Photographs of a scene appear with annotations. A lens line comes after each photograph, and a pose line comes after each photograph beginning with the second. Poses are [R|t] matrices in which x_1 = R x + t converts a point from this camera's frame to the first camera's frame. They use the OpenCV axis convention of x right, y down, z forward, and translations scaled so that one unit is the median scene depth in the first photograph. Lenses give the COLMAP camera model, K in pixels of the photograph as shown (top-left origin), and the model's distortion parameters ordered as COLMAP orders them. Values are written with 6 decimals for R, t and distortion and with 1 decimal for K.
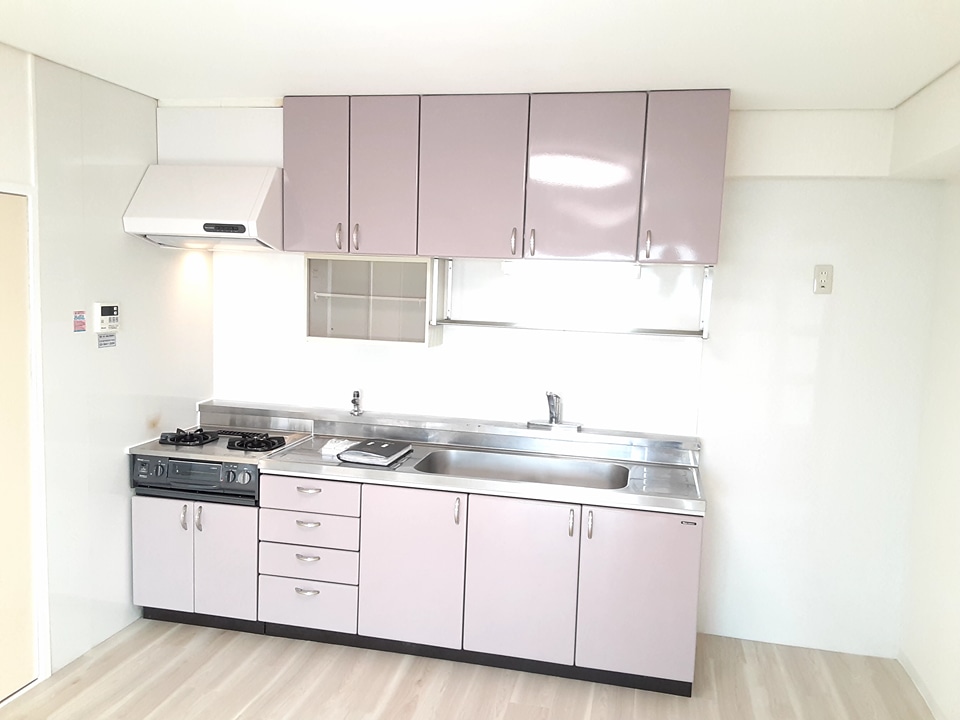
lens RADIAL K [[777.6, 0, 479.5], [0, 777.6, 364.5], [0, 0, 1]] dist [0.057051, -0.053176]
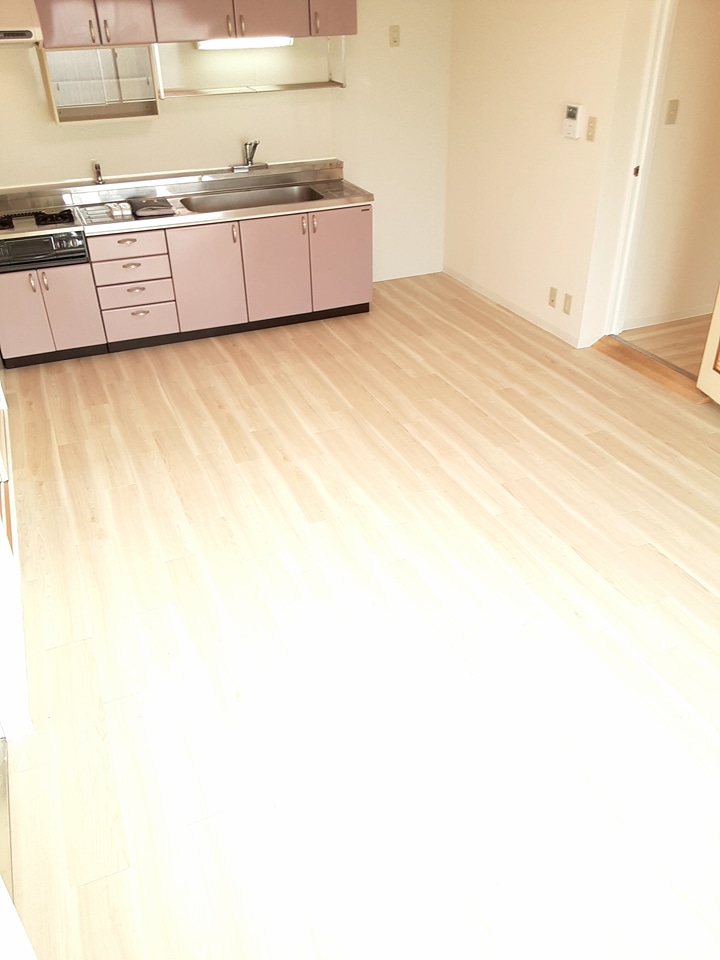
lens RADIAL K [[777.6, 0, 355.6], [0, 777.6, 483.5], [0, 0, 1]] dist [0.057051, -0.053176]
pose [[0.817183, -0.349522, 0.458308, -0.681495], [0.097623, 0.867596, 0.487594, -0.112734], [-0.568050, -0.353712, 0.743106, -0.448996]]
